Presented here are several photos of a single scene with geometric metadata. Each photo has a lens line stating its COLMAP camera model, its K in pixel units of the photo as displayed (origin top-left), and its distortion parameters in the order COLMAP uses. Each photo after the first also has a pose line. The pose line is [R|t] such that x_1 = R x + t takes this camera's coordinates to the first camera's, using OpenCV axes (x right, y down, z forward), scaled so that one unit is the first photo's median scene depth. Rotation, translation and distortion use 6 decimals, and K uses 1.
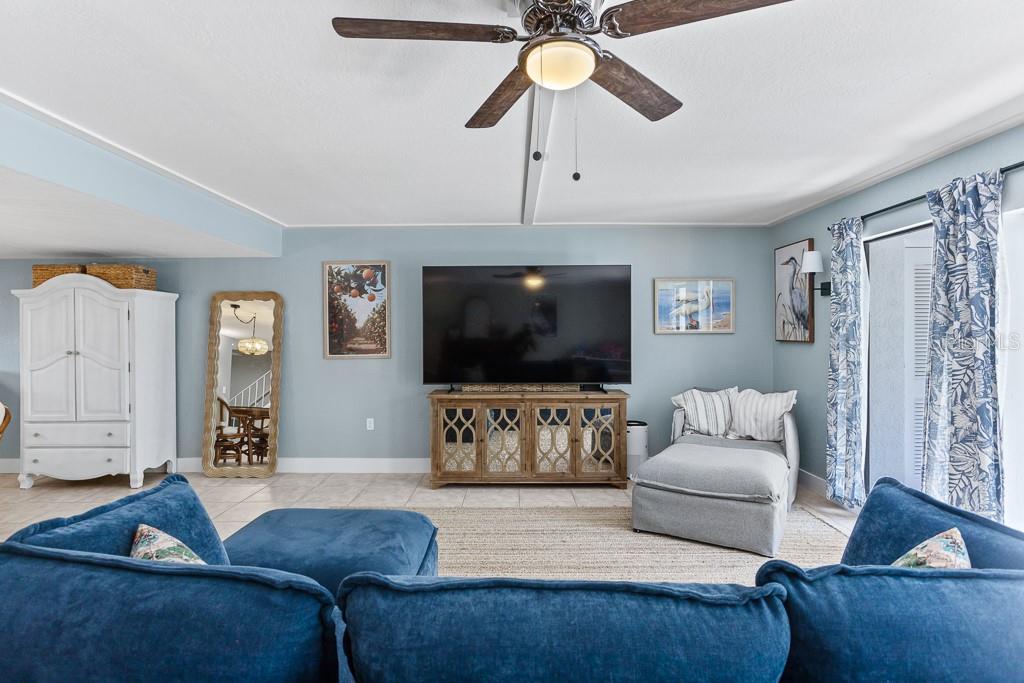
lens RADIAL K [[522.3, 0, 514.9], [0, 522.3, 335.6], [0, 0, 1]] dist [-0.033070, 0.024229]
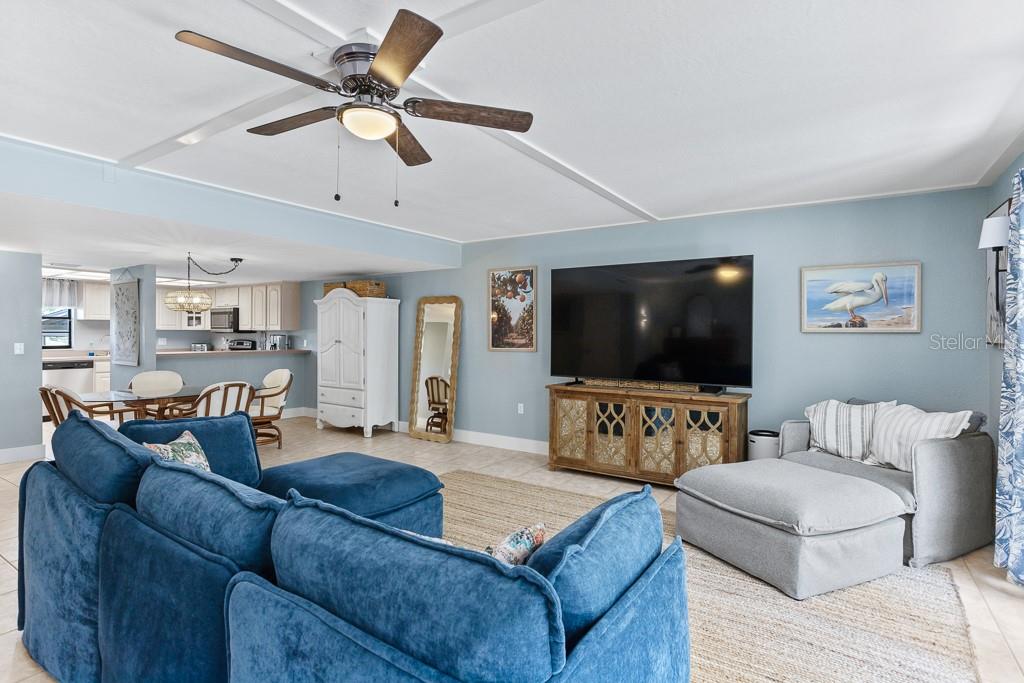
lens RADIAL K [[522.3, 0, 514.9], [0, 522.3, 335.6], [0, 0, 1]] dist [-0.033070, 0.024229]
pose [[0.831579, 0.012315, -0.555270, 0.390224], [-0.011225, 0.999923, 0.005366, 0.002932], [0.555293, 0.001771, 0.831653, 0.037560]]
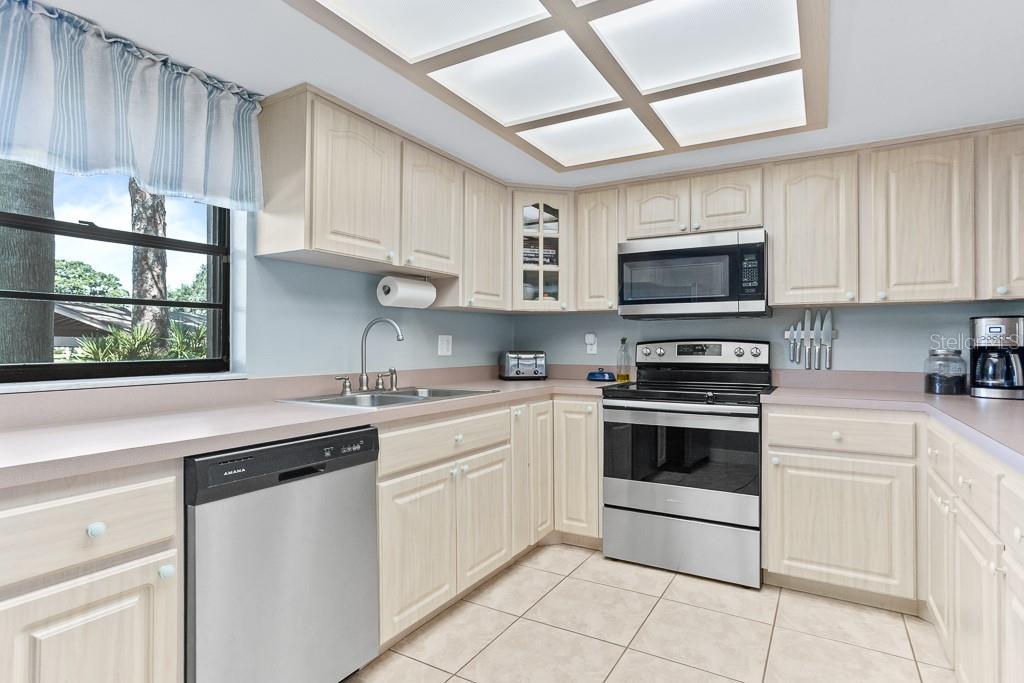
lens RADIAL K [[551.2, 0, 512.8], [0, 551.2, 338.8], [0, 0, 1]] dist [-0.055670, 0.043928]
pose [[0.858890, 0.004186, -0.512143, -1.398194], [-0.009139, 0.999933, -0.007153, 0.047556], [0.512078, 0.010824, 0.858871, 0.386104]]
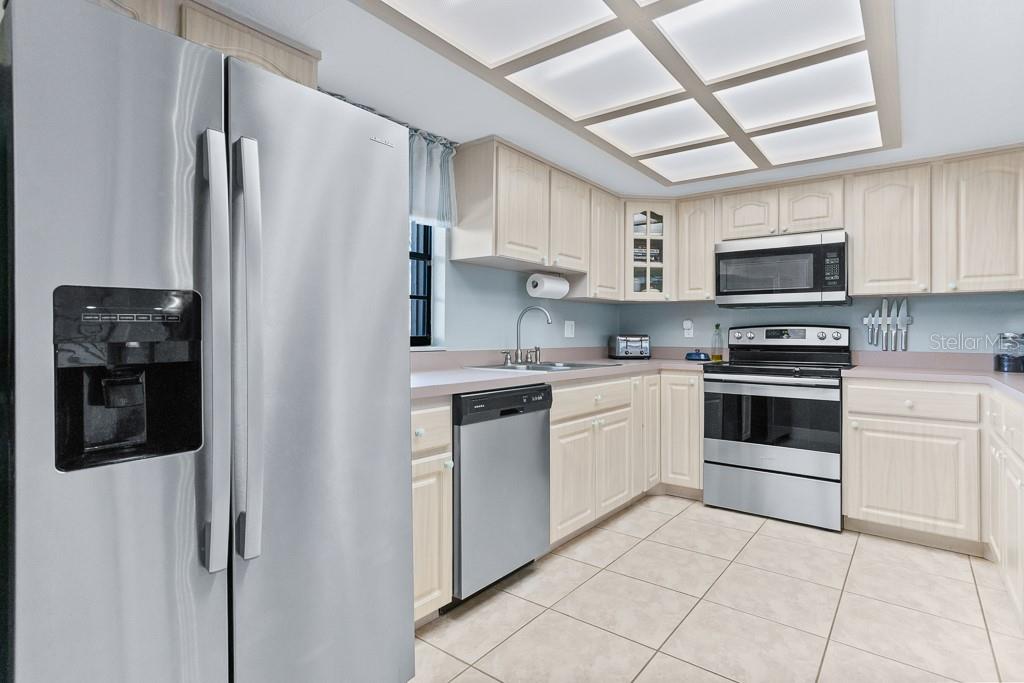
lens RADIAL K [[542.9, 0, 516.0], [0, 542.9, 329.5], [0, 0, 1]] dist [-0.055483, 0.037009]
pose [[0.792637, 0.006258, -0.609661, -1.382611], [-0.012418, 0.999906, -0.005882, 0.058118], [0.609567, 0.012232, 0.792640, 0.225779]]
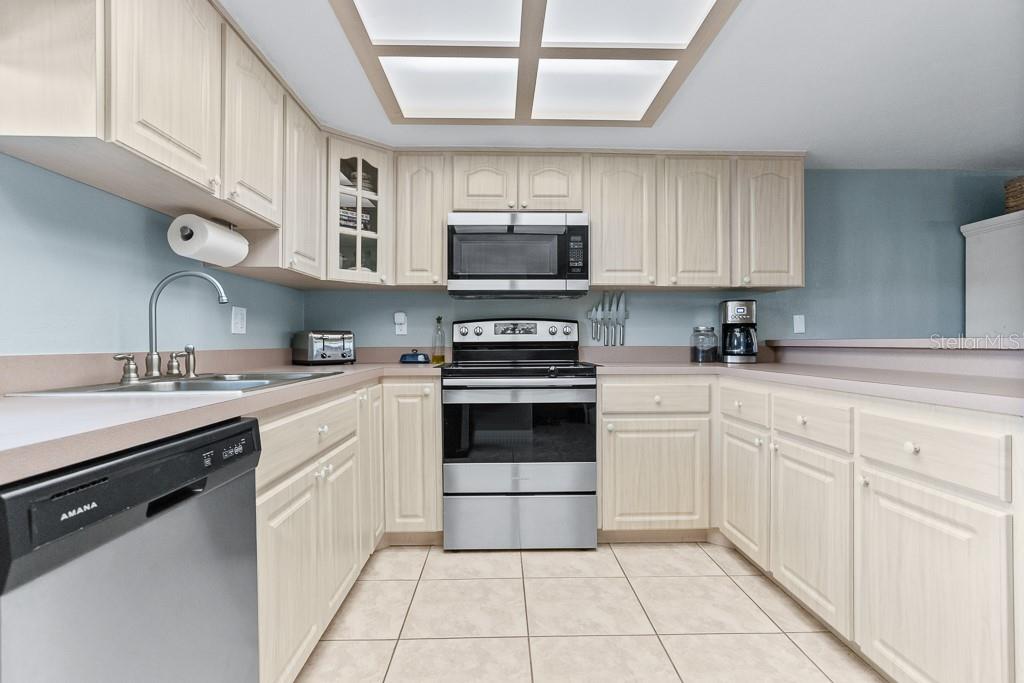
lens RADIAL K [[538.7, 0, 531.2], [0, 538.7, 339.2], [0, 0, 1]] dist [-0.047218, 0.037207]
pose [[0.999520, 0.001209, 0.030947, -1.558747], [-0.001046, 0.999986, -0.005266, 0.072307], [-0.030952, 0.005231, 0.999507, 0.412276]]
